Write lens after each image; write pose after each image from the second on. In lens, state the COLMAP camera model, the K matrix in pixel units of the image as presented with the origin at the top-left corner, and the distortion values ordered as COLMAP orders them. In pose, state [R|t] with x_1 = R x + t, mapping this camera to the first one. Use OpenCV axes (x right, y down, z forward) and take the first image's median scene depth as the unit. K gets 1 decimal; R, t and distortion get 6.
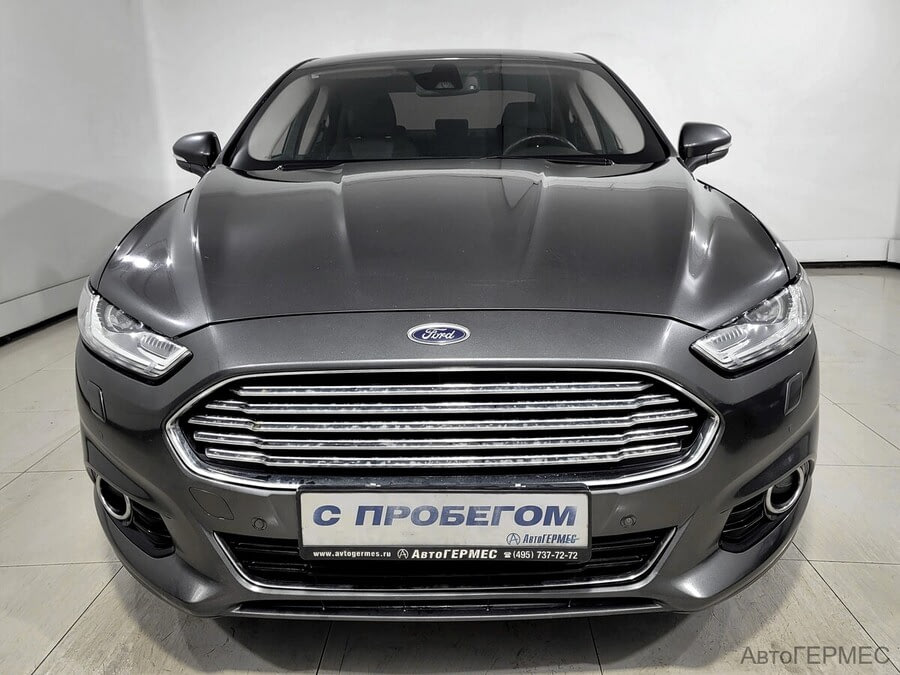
lens RADIAL K [[682.4, 0, 449.3], [0, 682.4, 332.8], [0, 0, 1]] dist [0.128938, 0.001143]
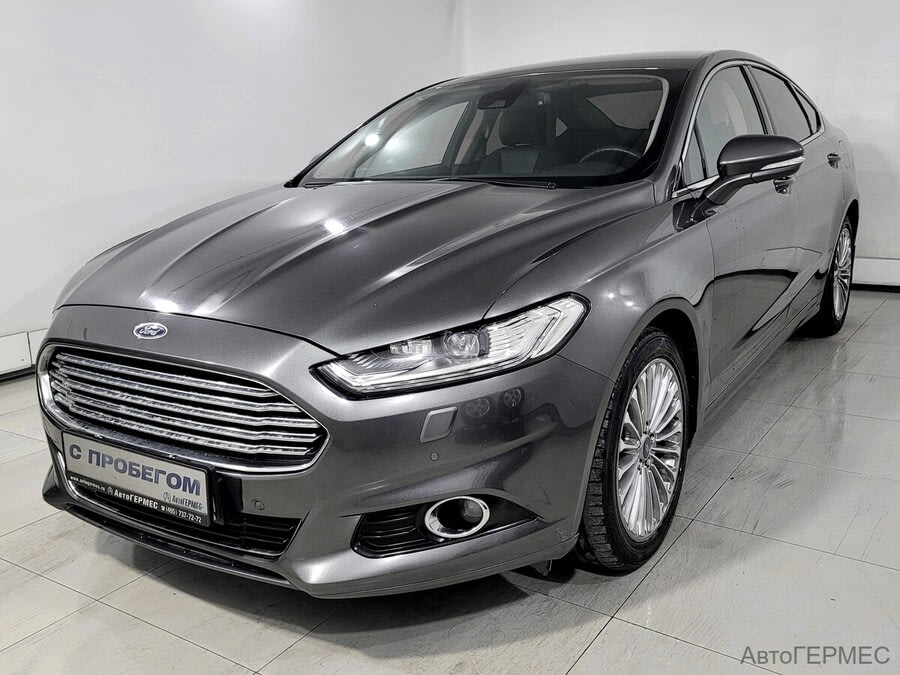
lens RADIAL K [[682.4, 0, 434.6], [0, 682.4, 337.3], [0, 0, 1]] dist [0.128938, 0.001143]
pose [[0.874438, 0.118868, -0.470349, 1.097968], [-0.111082, 0.992819, 0.044394, -0.106936], [0.472249, 0.013427, 0.881363, 0.088843]]
